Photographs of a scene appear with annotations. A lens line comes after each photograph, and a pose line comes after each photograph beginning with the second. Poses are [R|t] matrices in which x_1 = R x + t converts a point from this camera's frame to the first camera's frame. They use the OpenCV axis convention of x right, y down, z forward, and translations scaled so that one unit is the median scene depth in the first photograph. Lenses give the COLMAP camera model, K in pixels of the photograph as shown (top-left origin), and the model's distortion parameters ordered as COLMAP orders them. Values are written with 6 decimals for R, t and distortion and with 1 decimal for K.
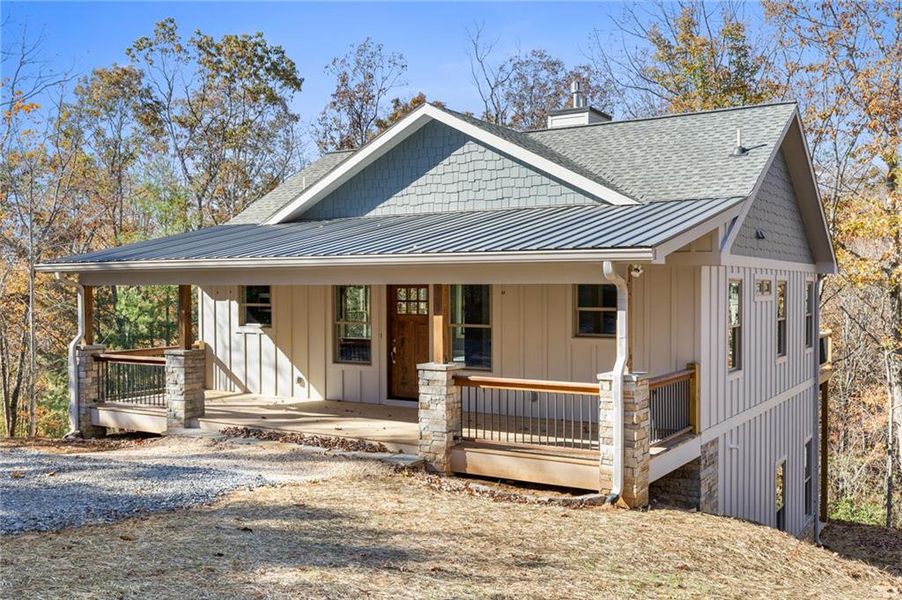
lens RADIAL K [[884.6, 0, 450.9], [0, 884.6, 304.3], [0, 0, 1]] dist [-0.005315, 0.000000]
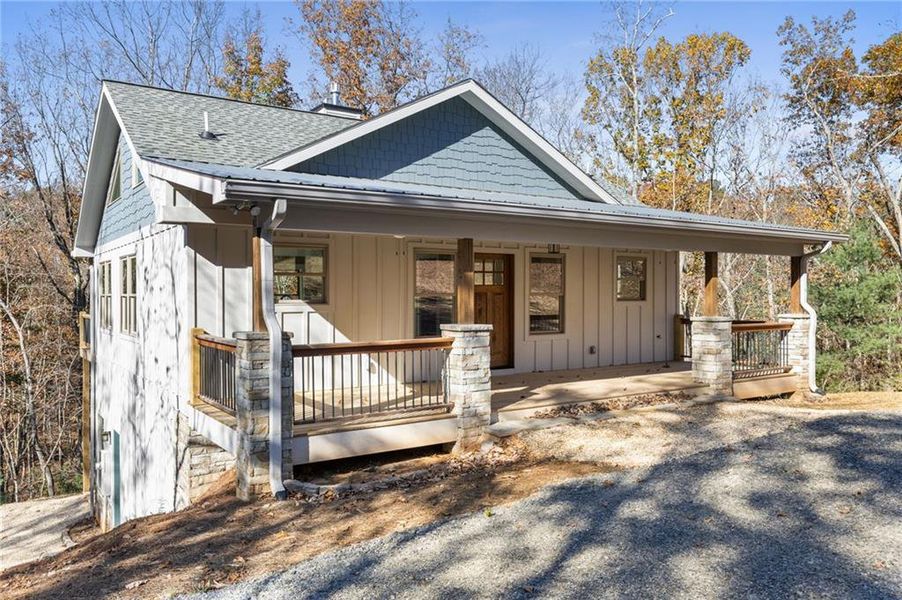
lens RADIAL K [[730.6, 0, 450.2], [0, 730.6, 301.0], [0, 0, 1]] dist [-0.005919, -0.001596]
pose [[0.398868, -0.001799, 0.917006, -0.812625], [0.017370, 0.999833, -0.005594, 0.031181], [-0.916844, 0.018159, 0.398833, 0.697033]]
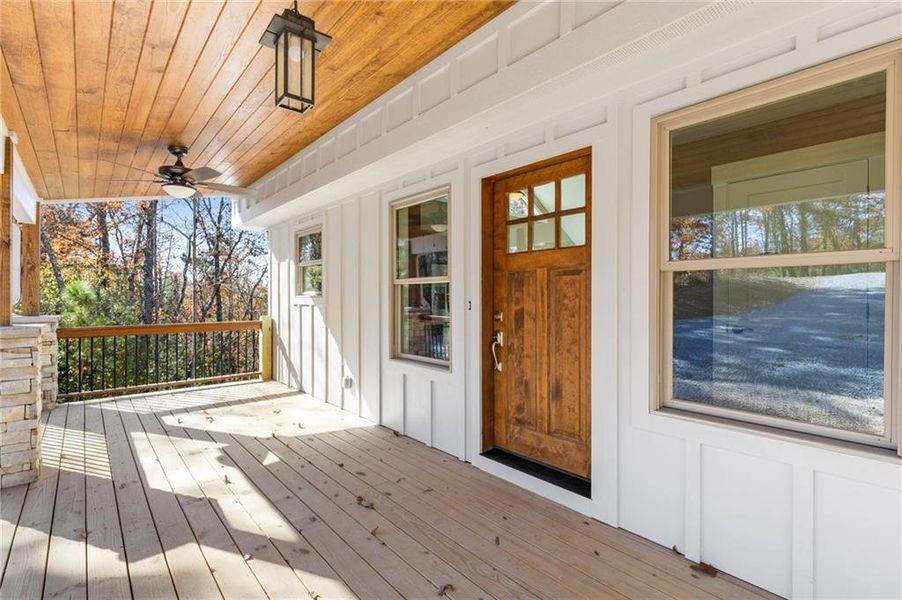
lens RADIAL K [[411.6, 0, 452.0], [0, 411.6, 300.2], [0, 0, 1]] dist [0.004642, 0.000414]
pose [[0.956671, 0.004730, -0.291132, -0.028512], [-0.011063, 0.999737, -0.020109, 0.036960], [0.290960, 0.022458, 0.956472, 0.801252]]
